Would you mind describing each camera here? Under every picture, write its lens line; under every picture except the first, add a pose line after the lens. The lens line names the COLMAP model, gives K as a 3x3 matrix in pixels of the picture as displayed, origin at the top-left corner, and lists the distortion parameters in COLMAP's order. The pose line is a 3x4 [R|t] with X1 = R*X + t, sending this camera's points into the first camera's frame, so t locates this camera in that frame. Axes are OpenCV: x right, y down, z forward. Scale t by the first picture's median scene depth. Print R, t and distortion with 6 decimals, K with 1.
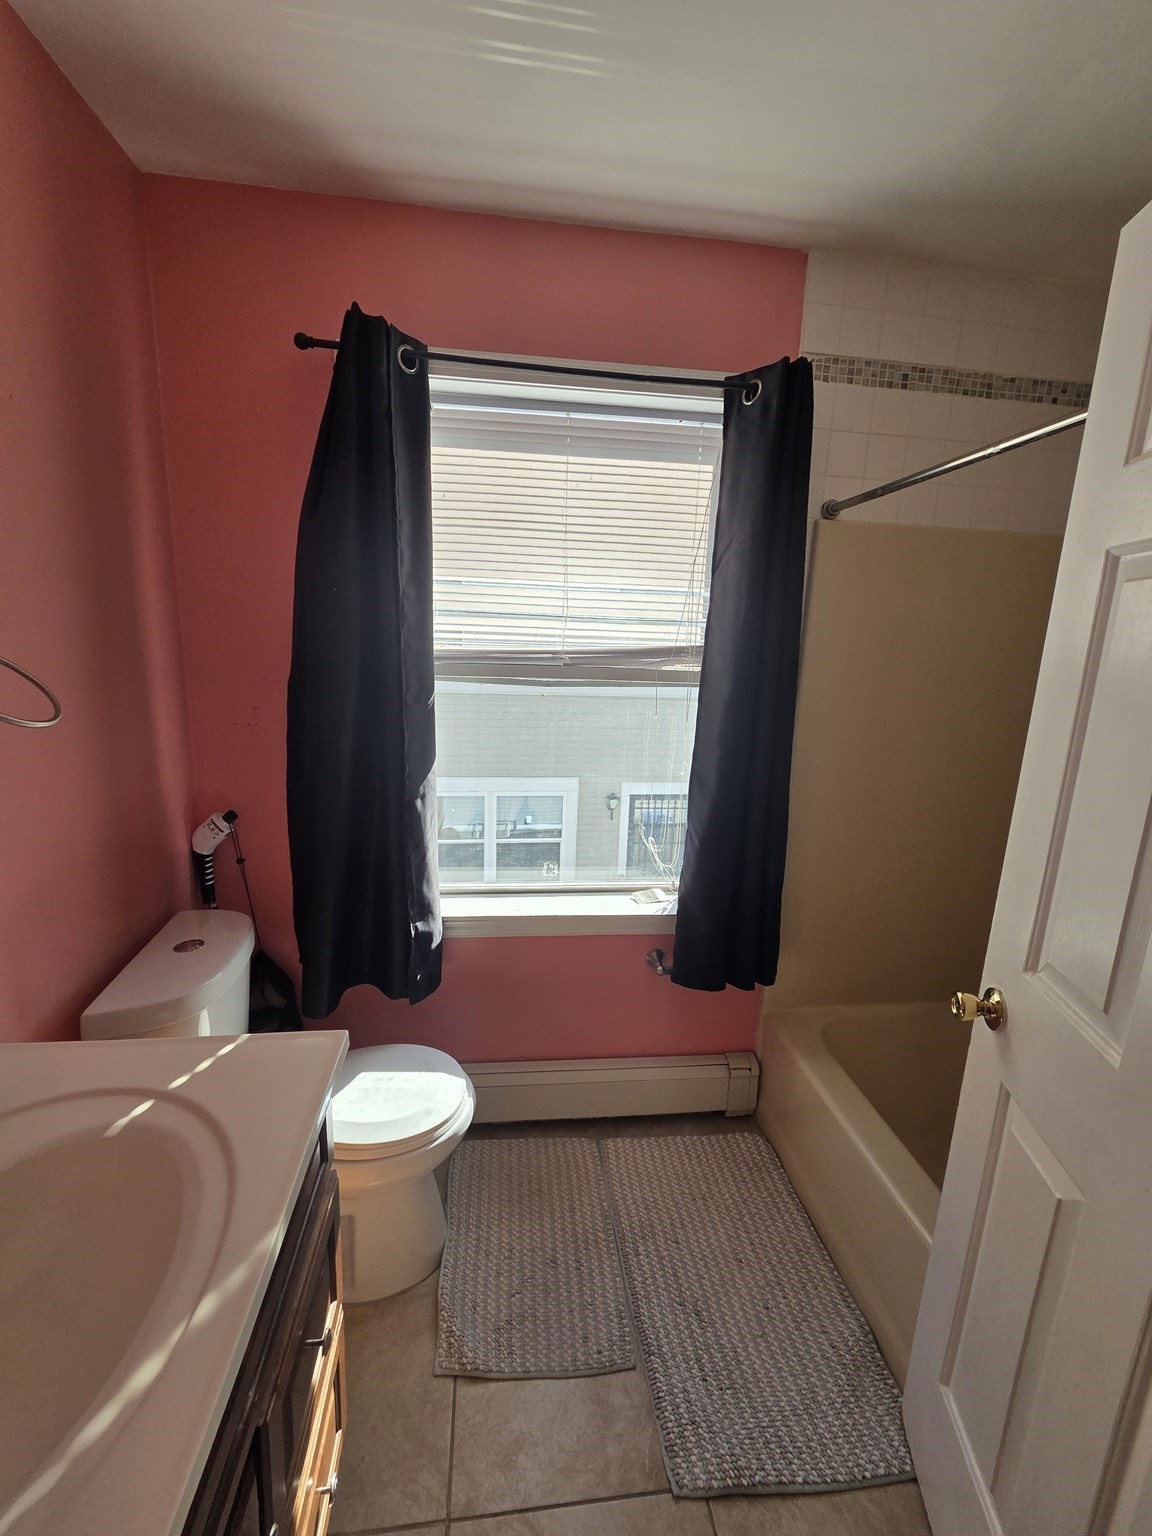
lens RADIAL K [[628.9, 0, 569.2], [0, 628.9, 767.3], [0, 0, 1]] dist [-0.002111, 0.001538]
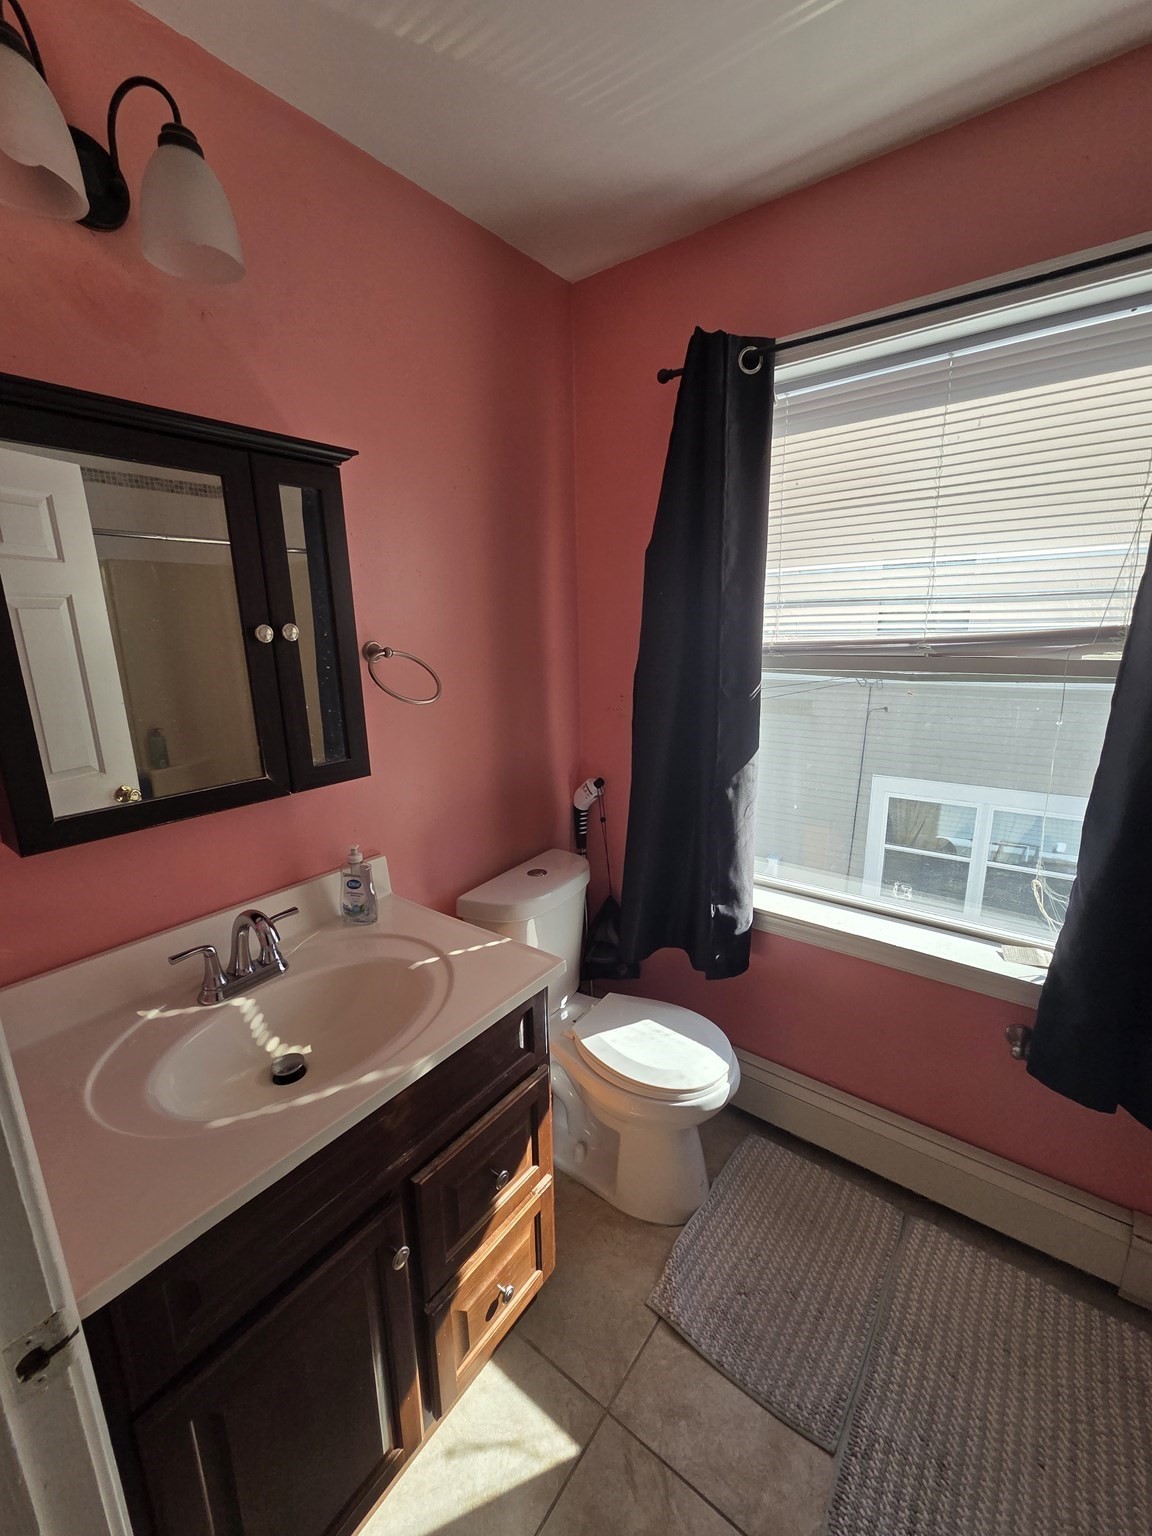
lens RADIAL K [[628.9, 0, 570.7], [0, 628.9, 767.0], [0, 0, 1]] dist [-0.002111, 0.001538]
pose [[0.718932, 0.105711, -0.686995, 0.277622], [-0.094661, 0.994050, 0.053897, -0.014653], [0.688605, 0.026284, 0.724660, 0.064517]]
